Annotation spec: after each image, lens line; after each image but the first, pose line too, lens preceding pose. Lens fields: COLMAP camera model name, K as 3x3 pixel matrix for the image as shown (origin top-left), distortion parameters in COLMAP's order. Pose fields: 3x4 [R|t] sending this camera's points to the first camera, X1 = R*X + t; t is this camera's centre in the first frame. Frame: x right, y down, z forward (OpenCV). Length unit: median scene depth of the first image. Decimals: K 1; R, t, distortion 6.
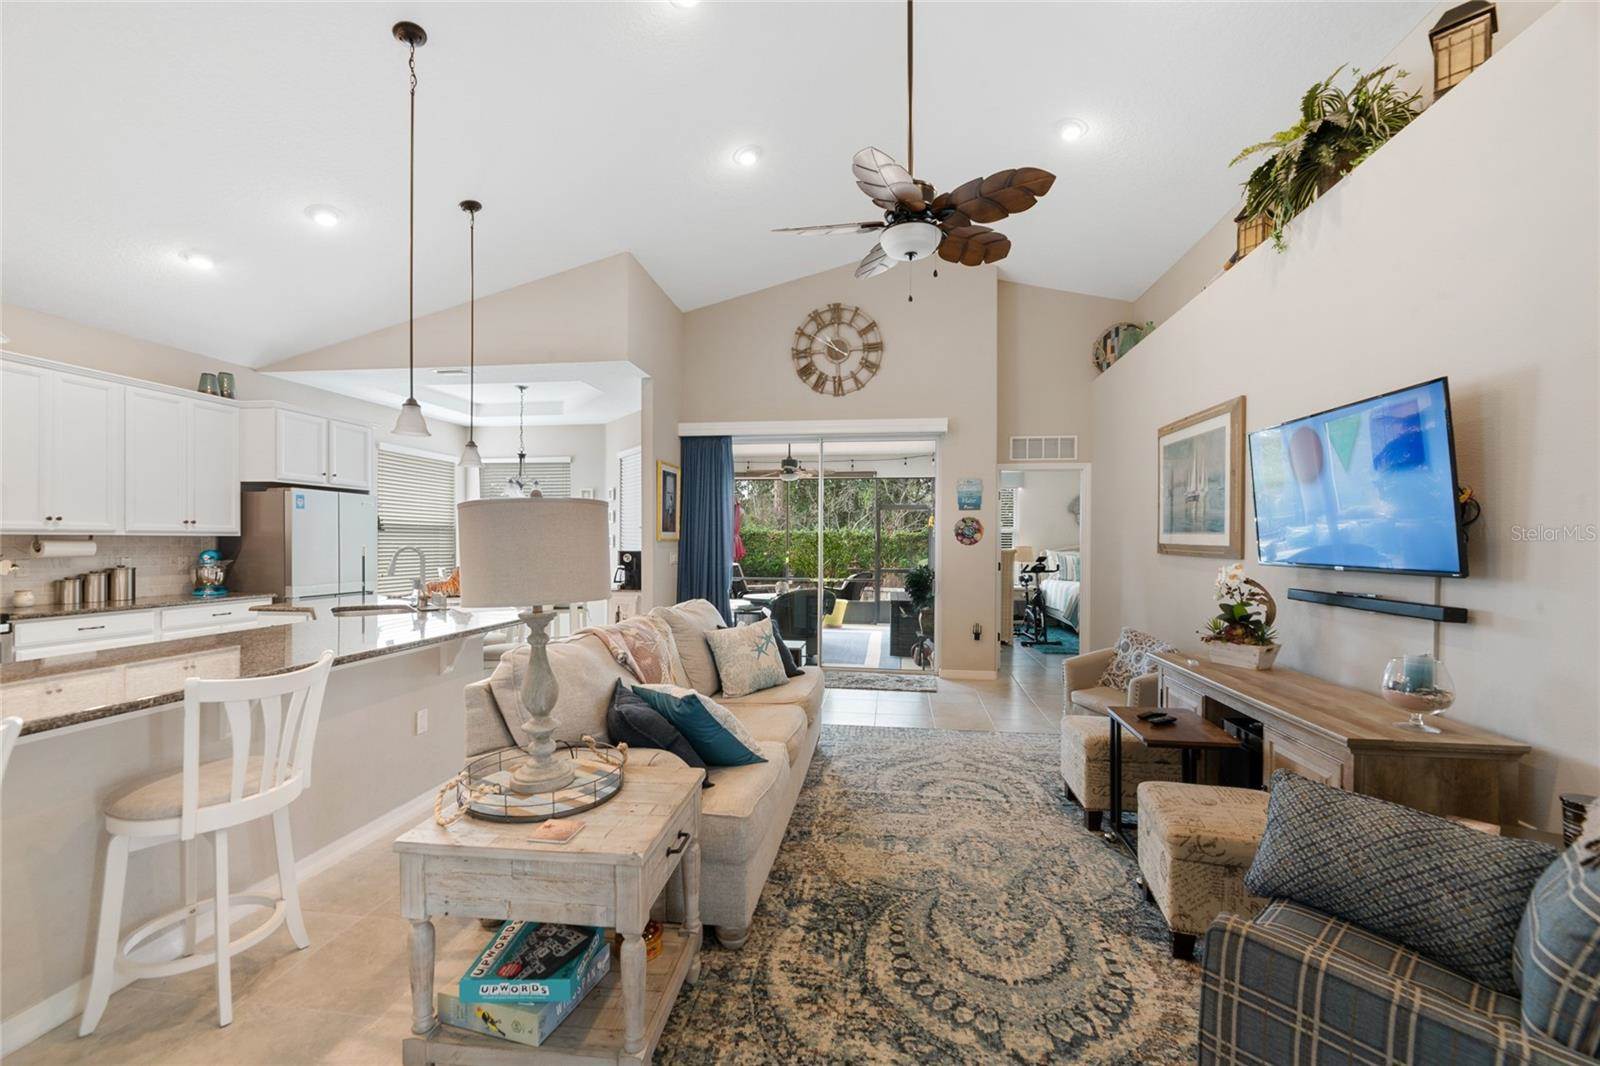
lens RADIAL K [[651.9, 0, 802.3], [0, 651.9, 542.9], [0, 0, 1]] dist [-0.001469, 0.000014]
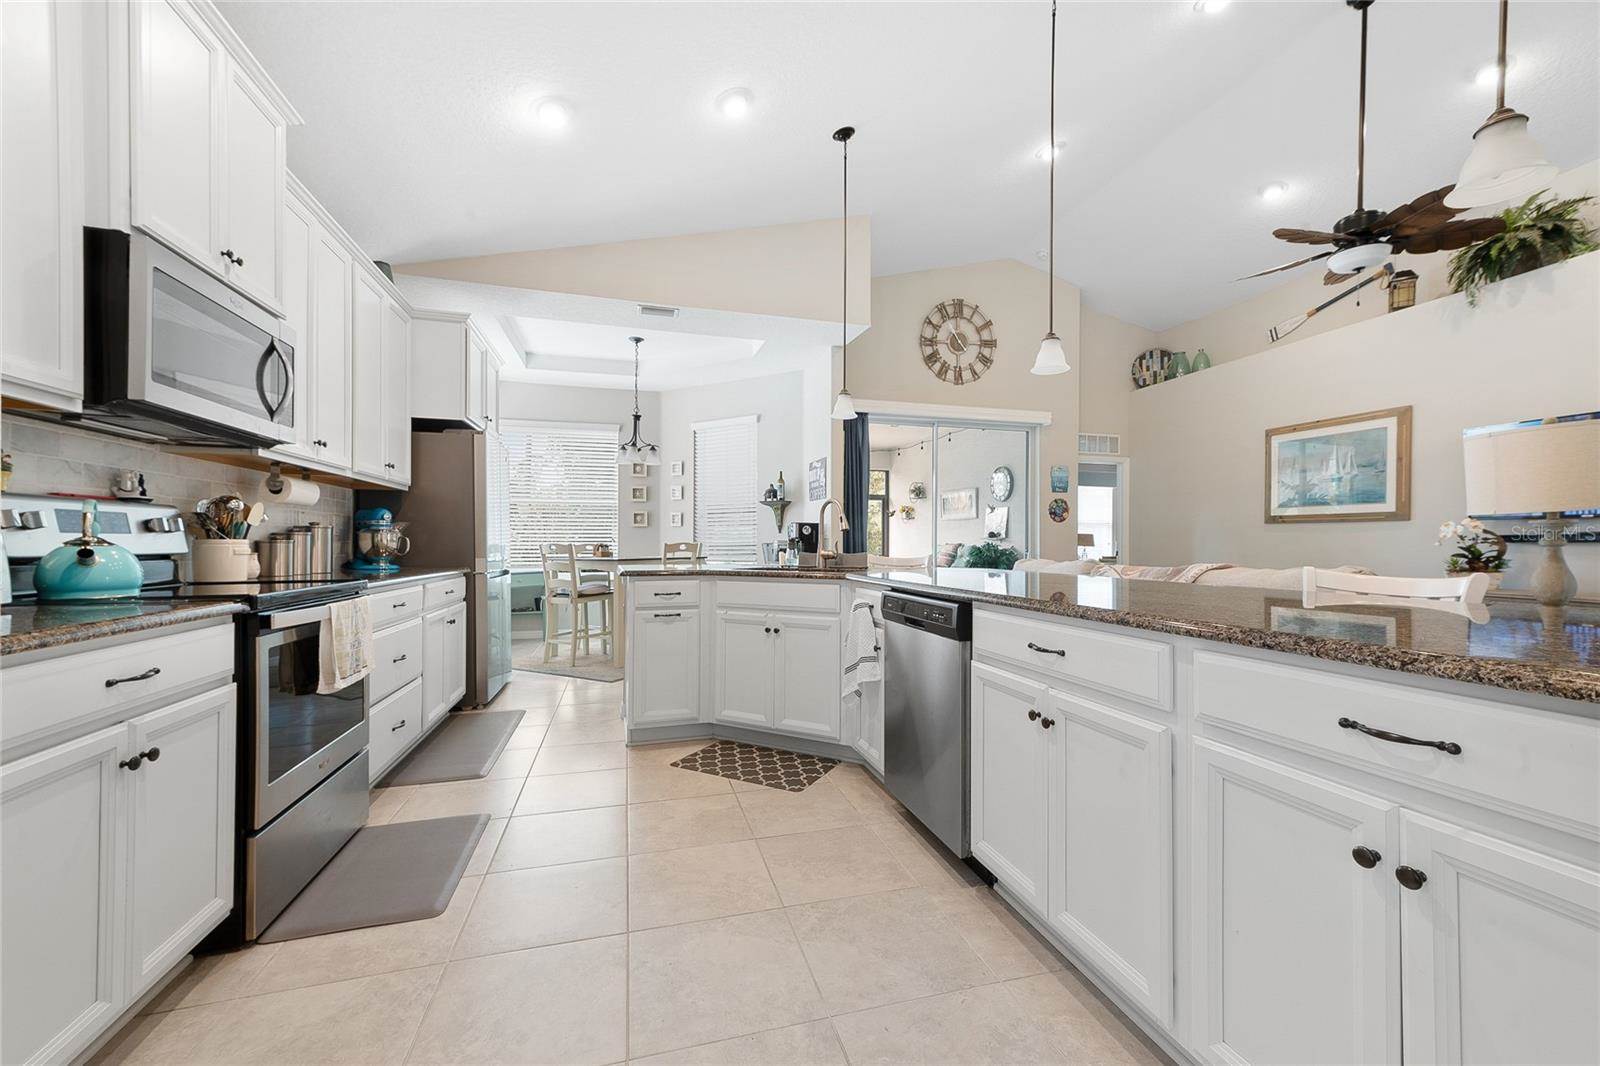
lens RADIAL K [[635.3, 0, 799.1], [0, 635.3, 542.2], [0, 0, 1]] dist [0.016143, -0.000034]
pose [[0.917832, 0.000337, 0.396970, -0.896204], [0.001789, 0.999986, -0.004987, 0.062622], [-0.396966, 0.005288, 0.917818, 0.192616]]
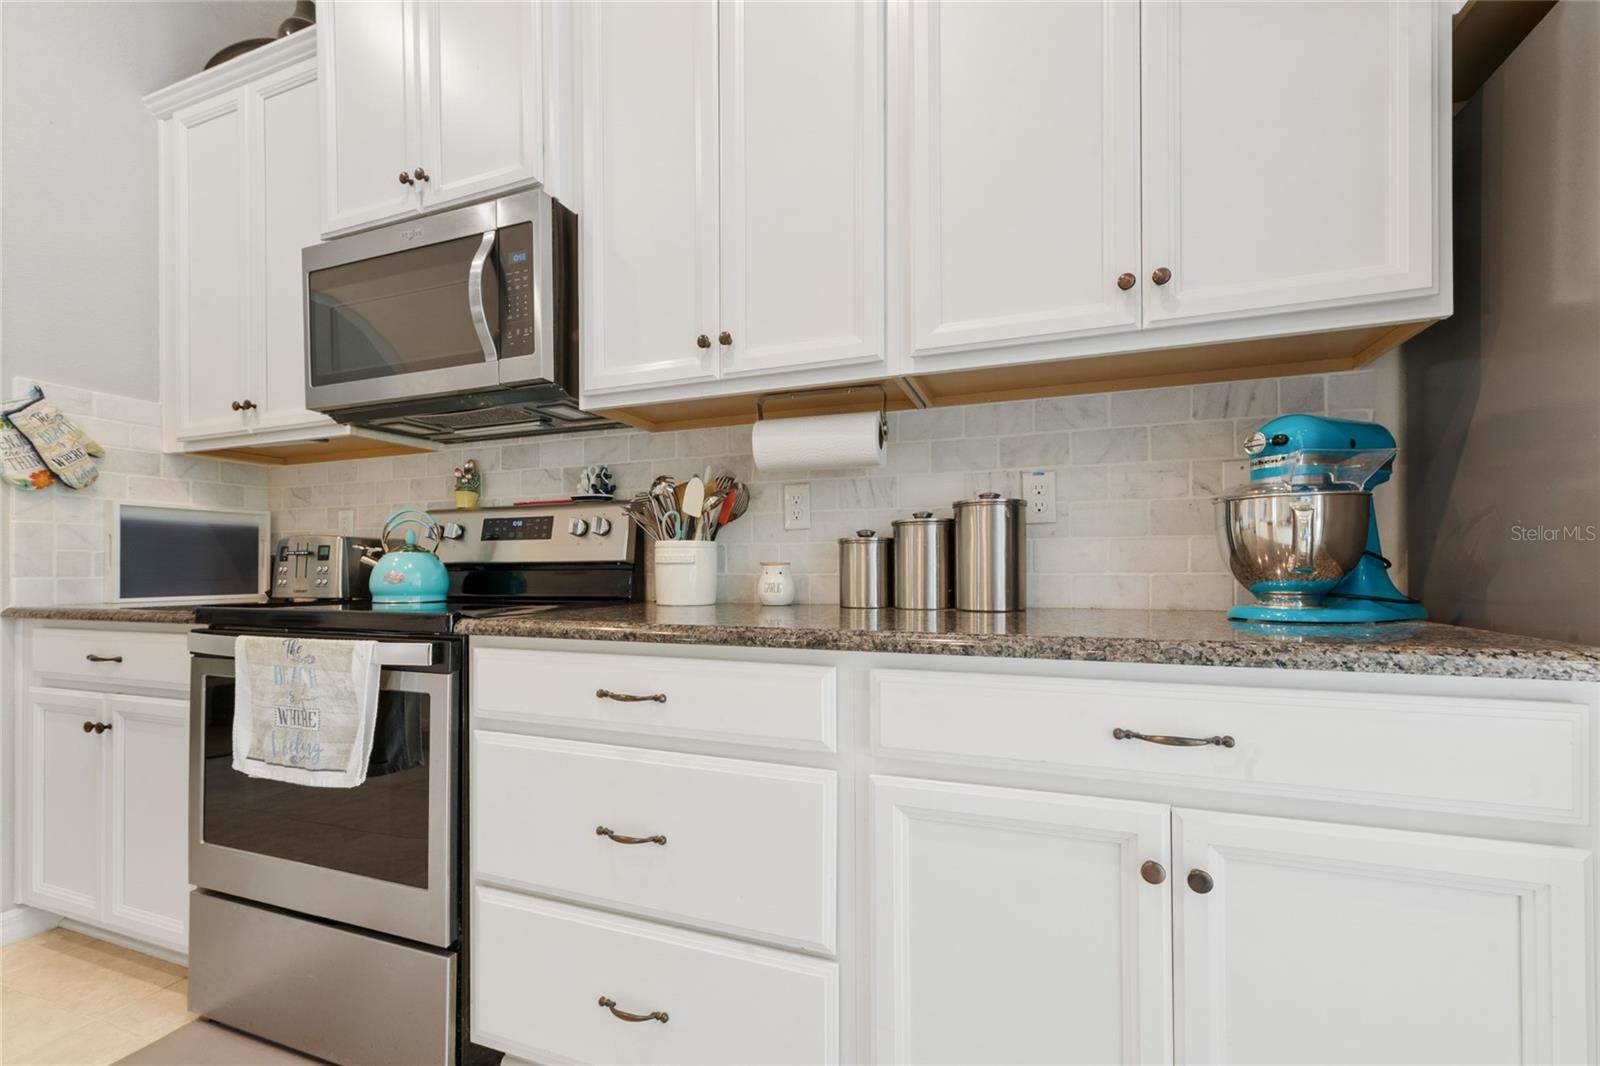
lens RADIAL K [[666.8, 0, 799.3], [0, 666.8, 561.9], [0, 0, 1]] dist [0.002378, 0.000349]
pose [[-0.212125, -0.005064, -0.977229, -0.777303], [0.002228, 0.999981, -0.005666, 0.071324], [0.977240, -0.003379, -0.212110, 1.042638]]
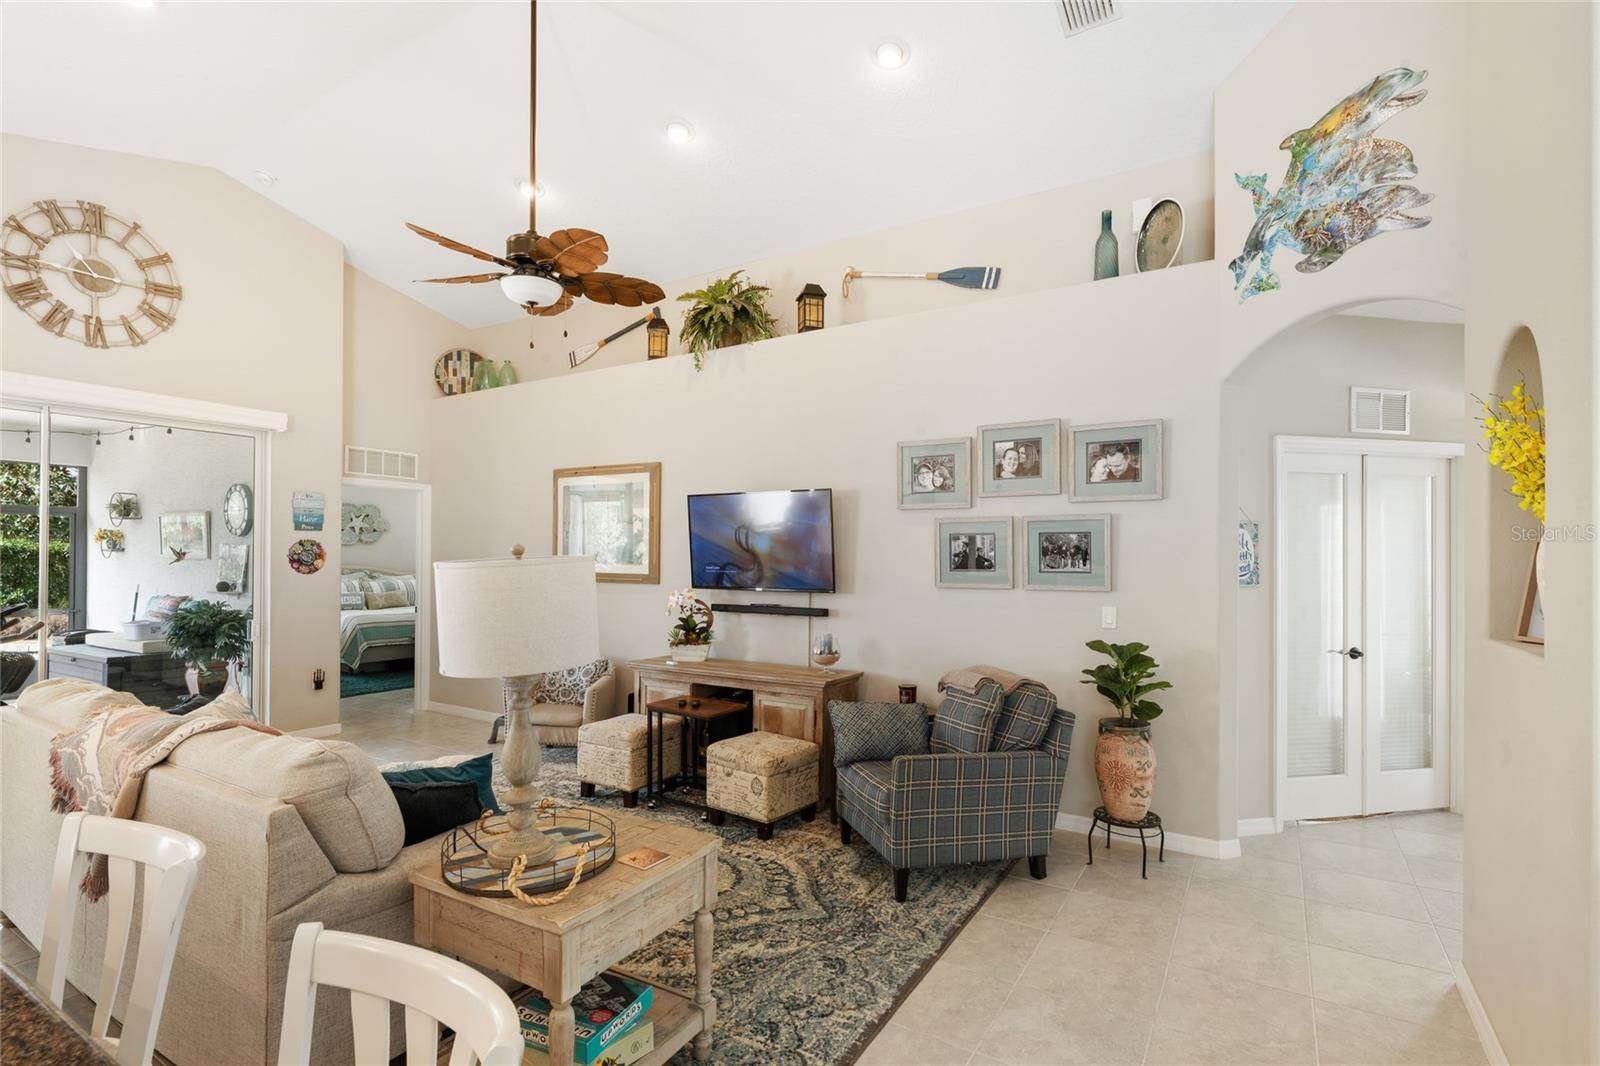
lens RADIAL K [[762.8, 0, 800.3], [0, 762.8, 553.7], [0, 0, 1]] dist [0.002388, -0.000442]
pose [[0.403448, 0.002727, 0.914999, -0.521222], [0.000232, 0.999995, -0.003082, -0.026706], [-0.915003, 0.001455, 0.403445, 0.081126]]
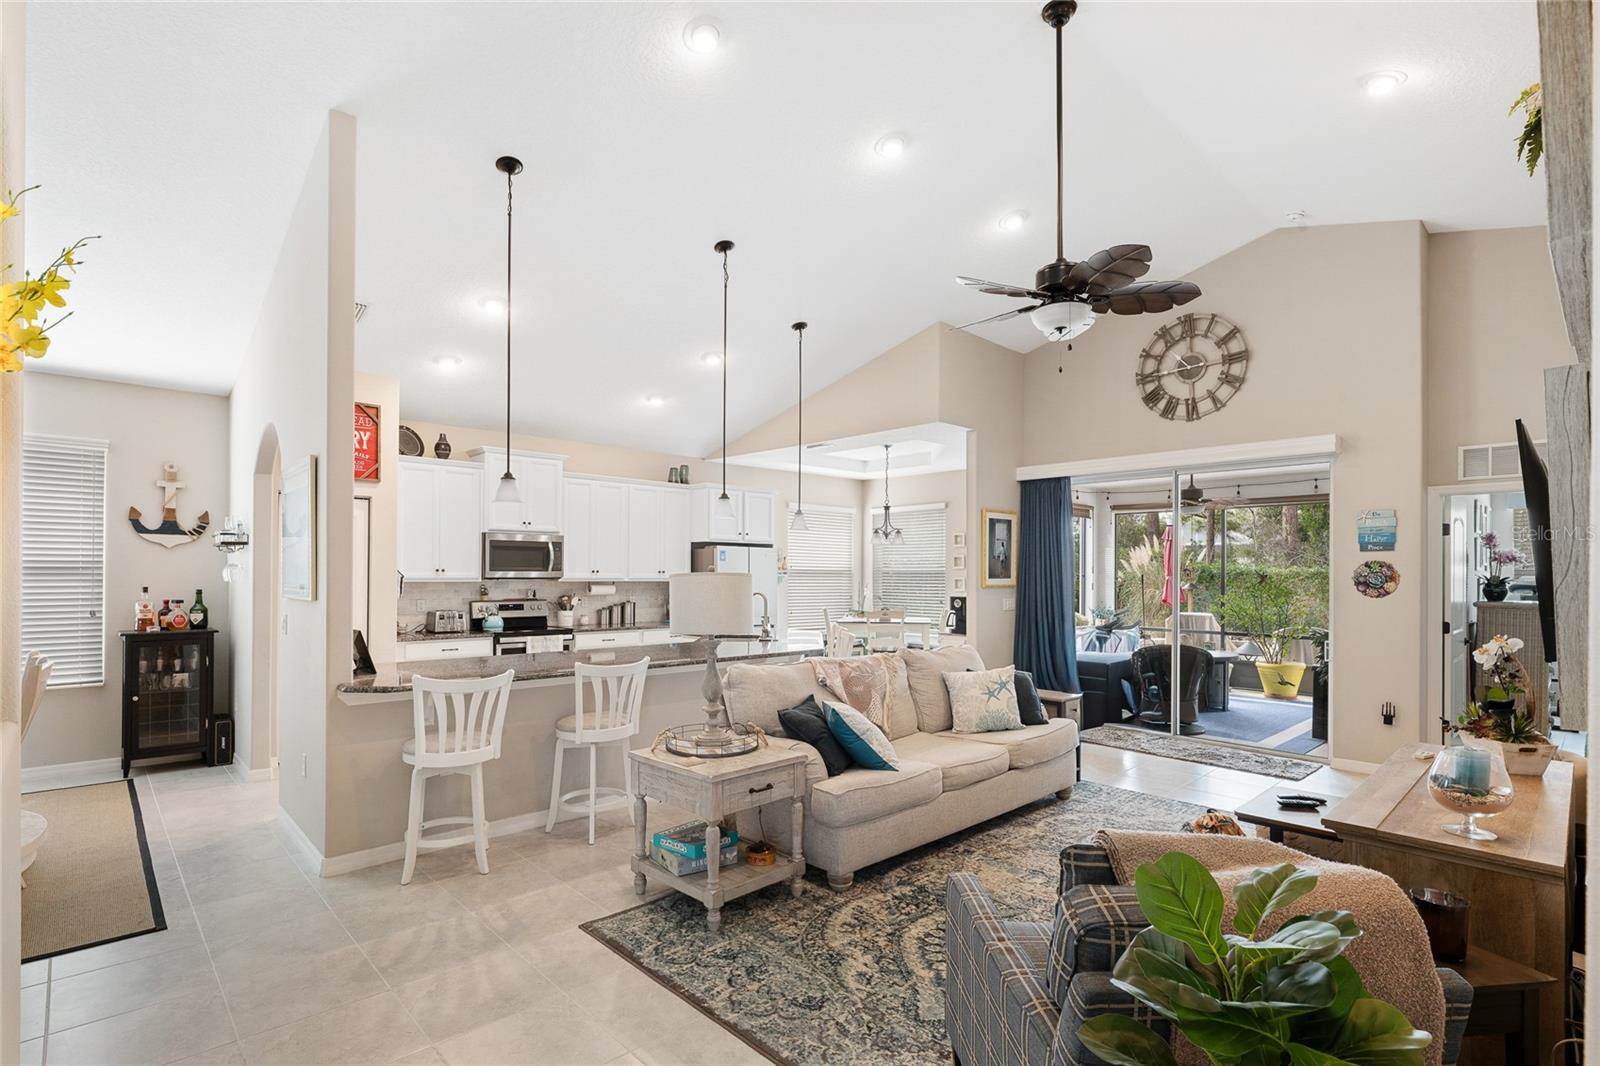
lens RADIAL K [[764.1, 0, 796.3], [0, 764.1, 571.9], [0, 0, 1]] dist [0.001072, 0.000016]
pose [[0.778222, -0.000876, -0.627989, 0.413227], [-0.005766, 0.999947, -0.008541, -0.021380], [0.627963, 0.010268, 0.778175, -0.160515]]
